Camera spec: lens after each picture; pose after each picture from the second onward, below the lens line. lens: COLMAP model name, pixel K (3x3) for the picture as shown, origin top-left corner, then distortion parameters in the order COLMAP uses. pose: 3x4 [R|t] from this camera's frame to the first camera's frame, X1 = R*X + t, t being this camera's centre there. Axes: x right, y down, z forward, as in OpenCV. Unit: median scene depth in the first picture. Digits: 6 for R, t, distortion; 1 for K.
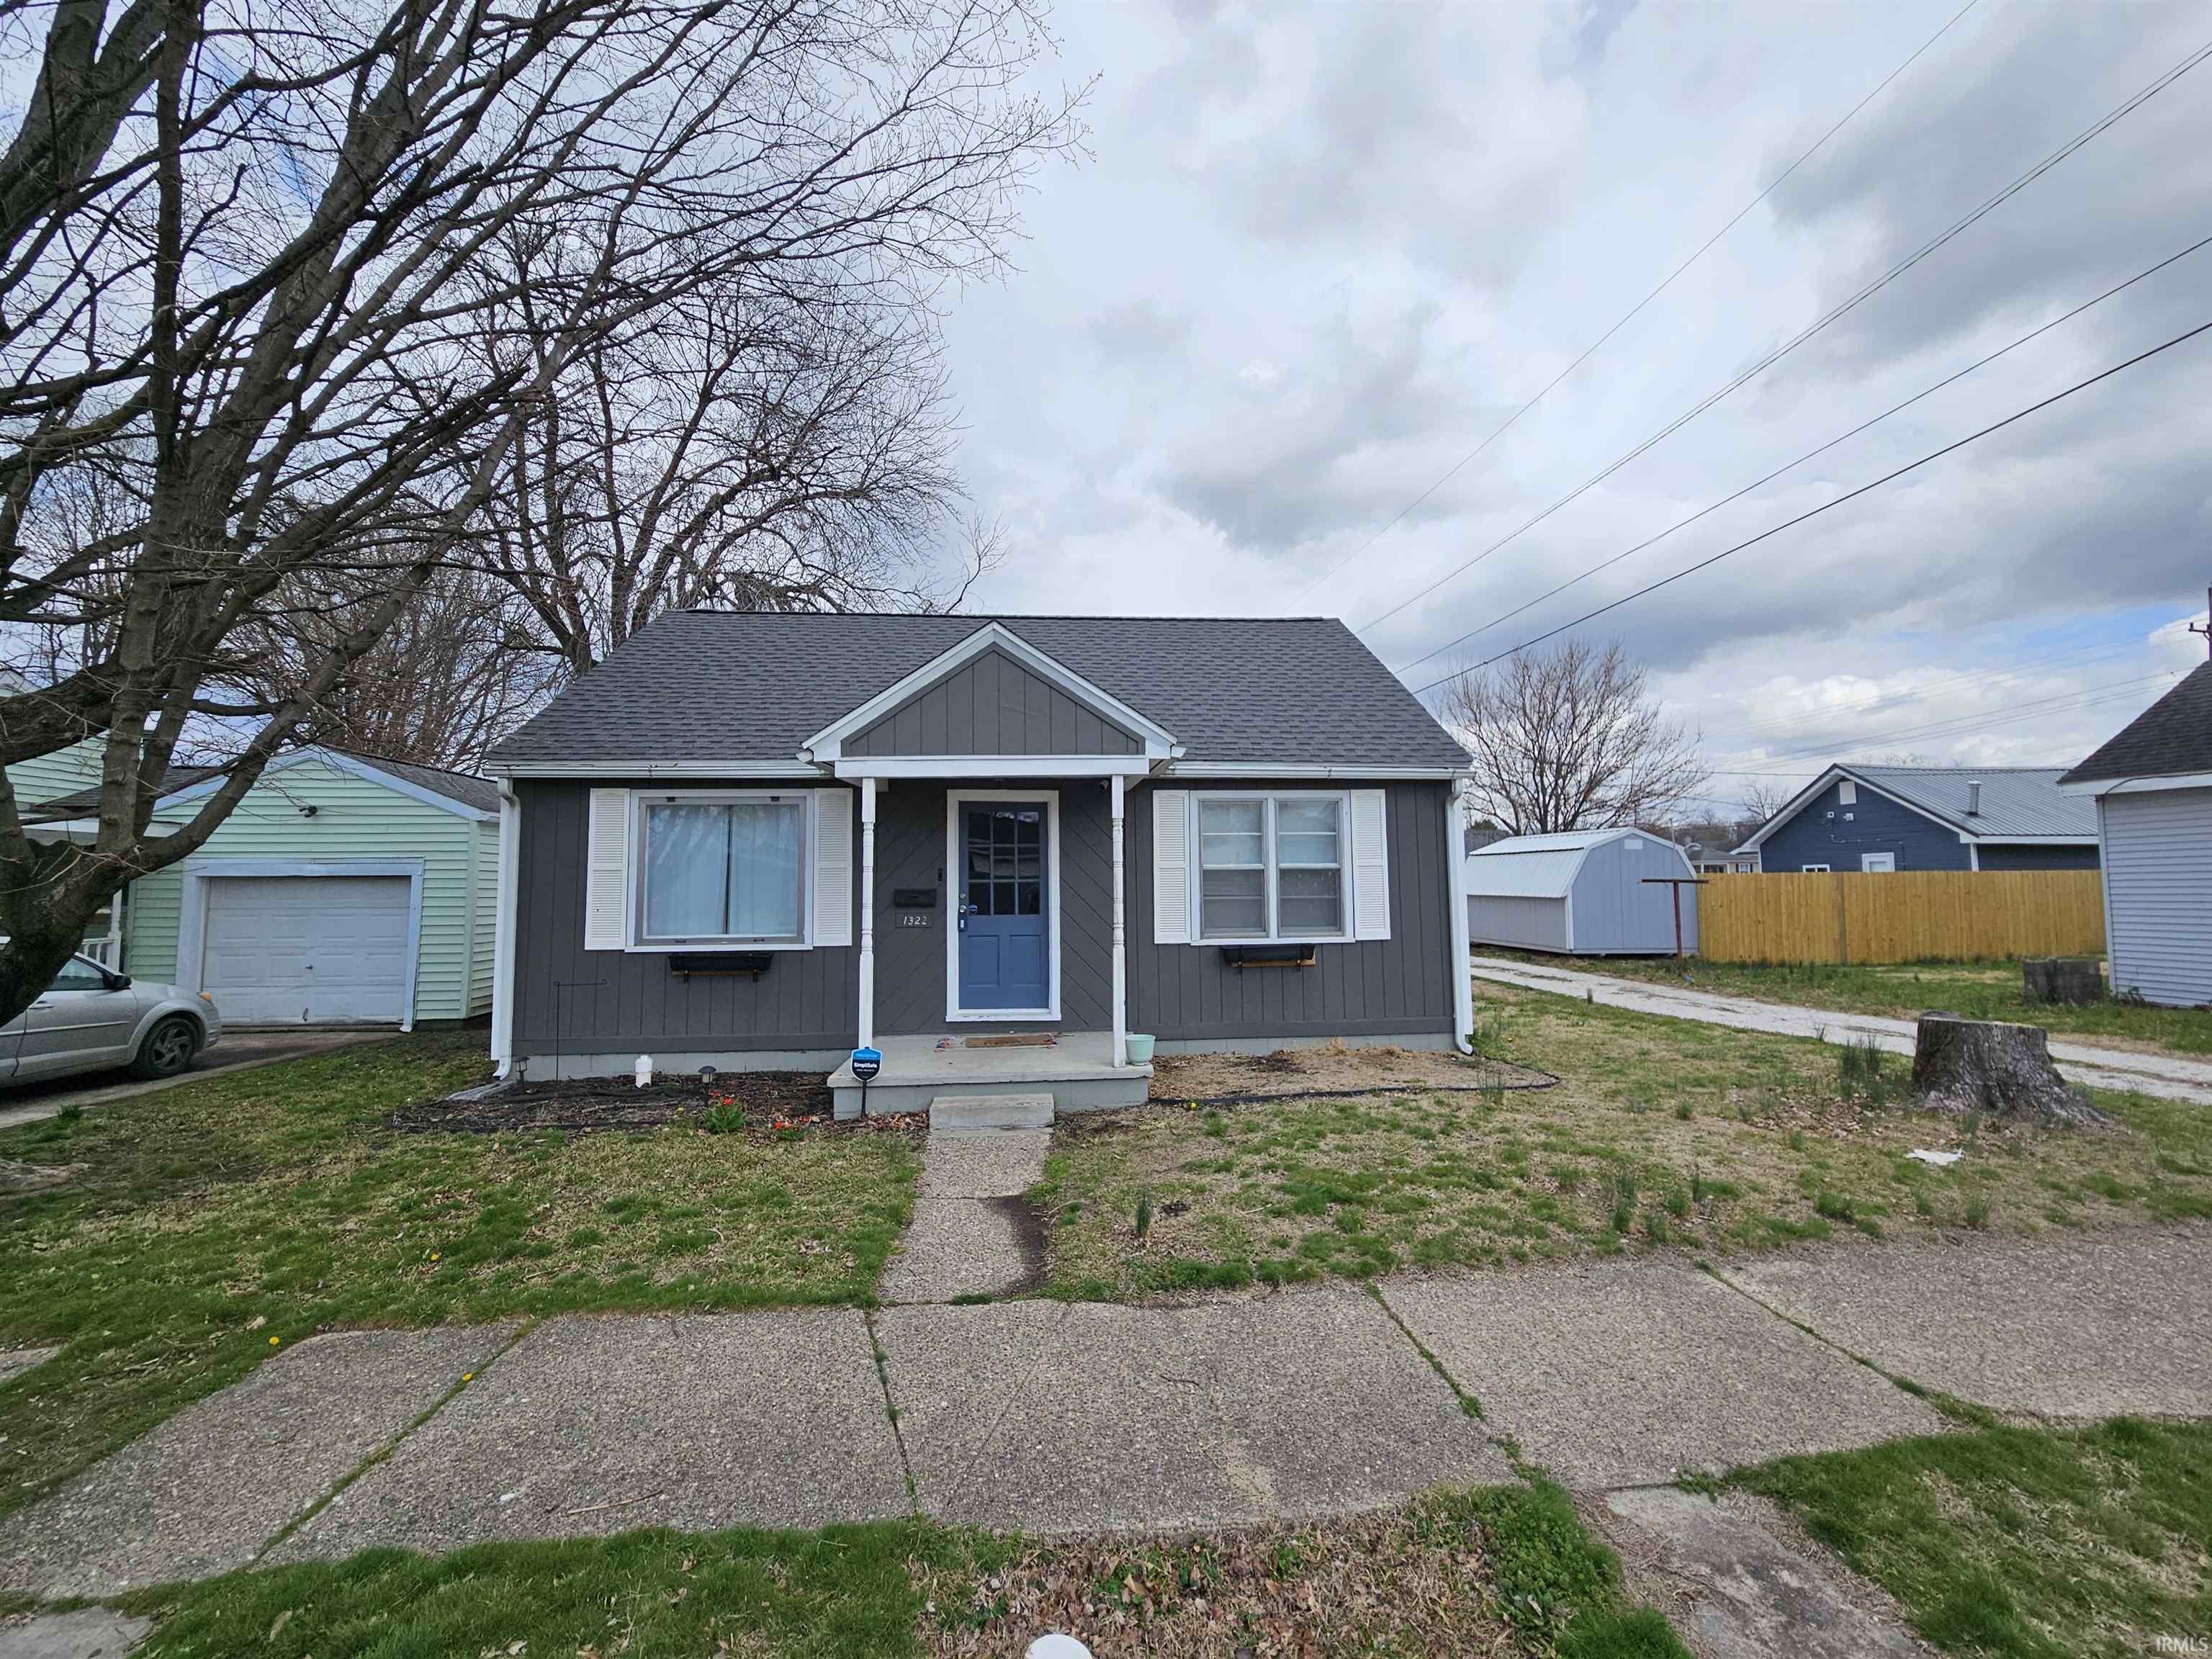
lens RADIAL K [[904.5, 0, 1098.7], [0, 904.5, 818.7], [0, 0, 1]] dist [0.000746, -0.000102]
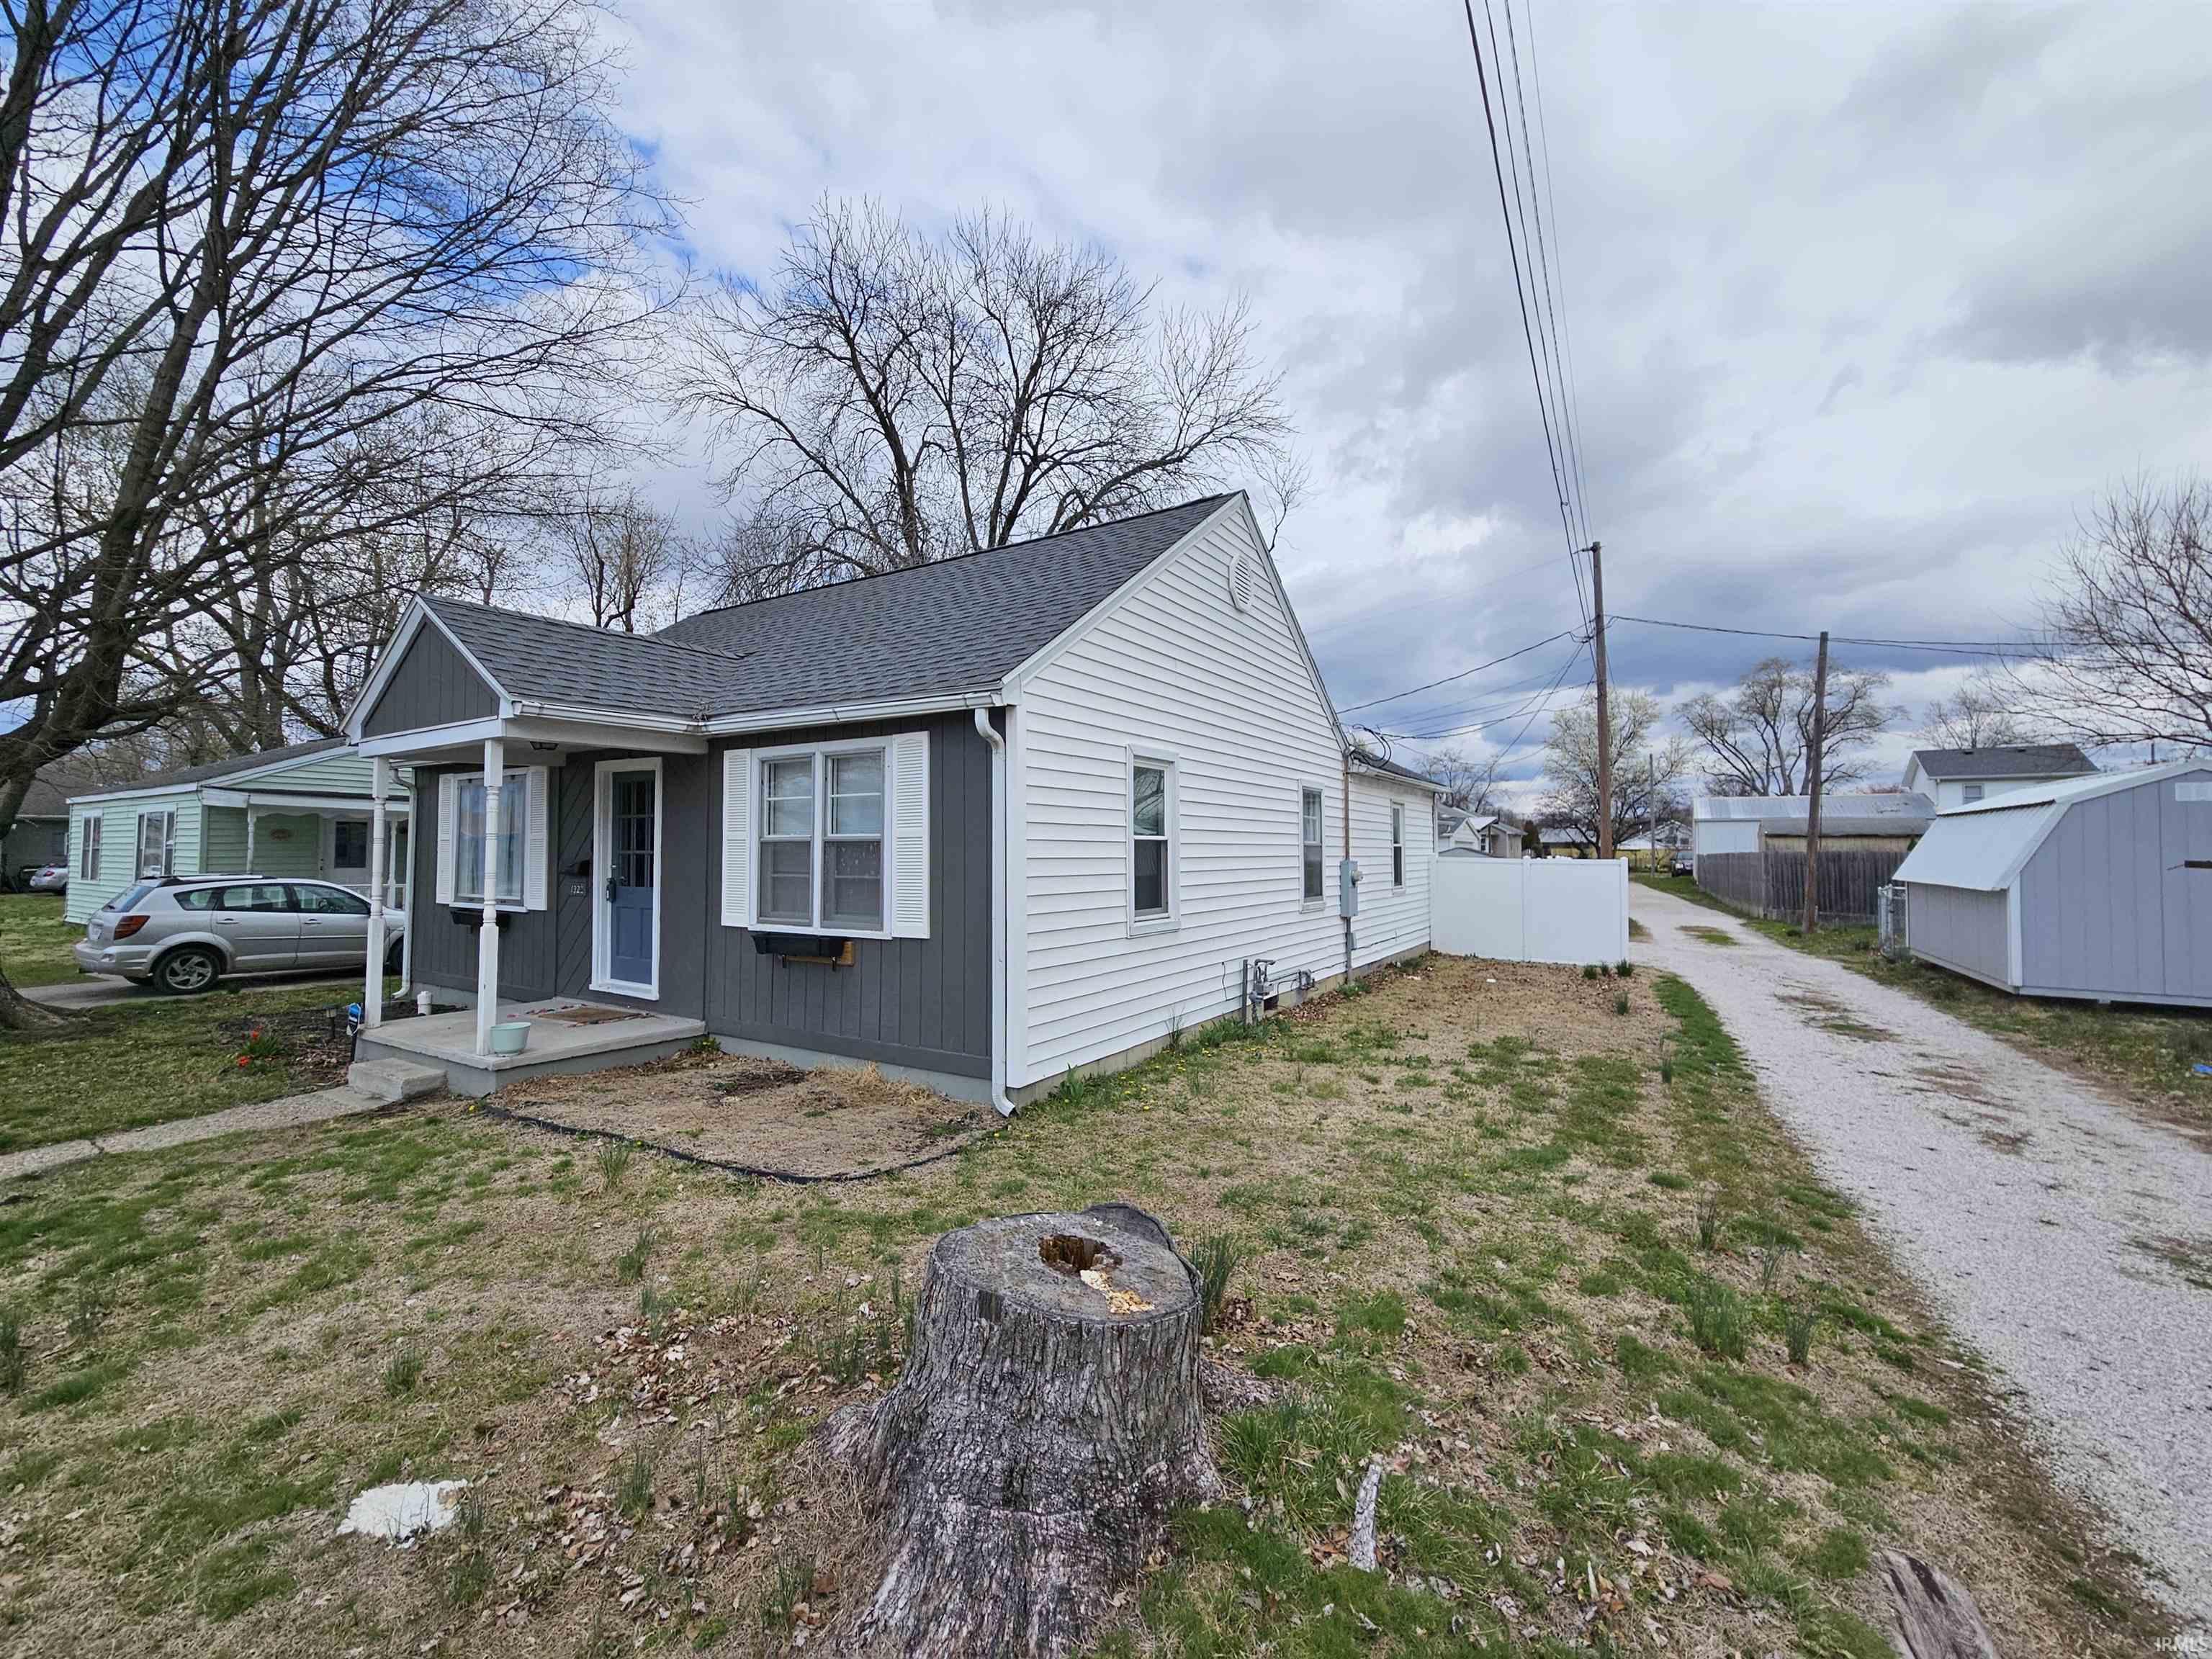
lens RADIAL K [[904.5, 0, 1110.3], [0, 904.5, 833.3], [0, 0, 1]] dist [0.000746, -0.000102]
pose [[0.801232, -0.002356, -0.598349, 0.875793], [0.033654, 0.998587, 0.041133, 0.024909], [0.597406, -0.053094, 0.800179, 0.515124]]
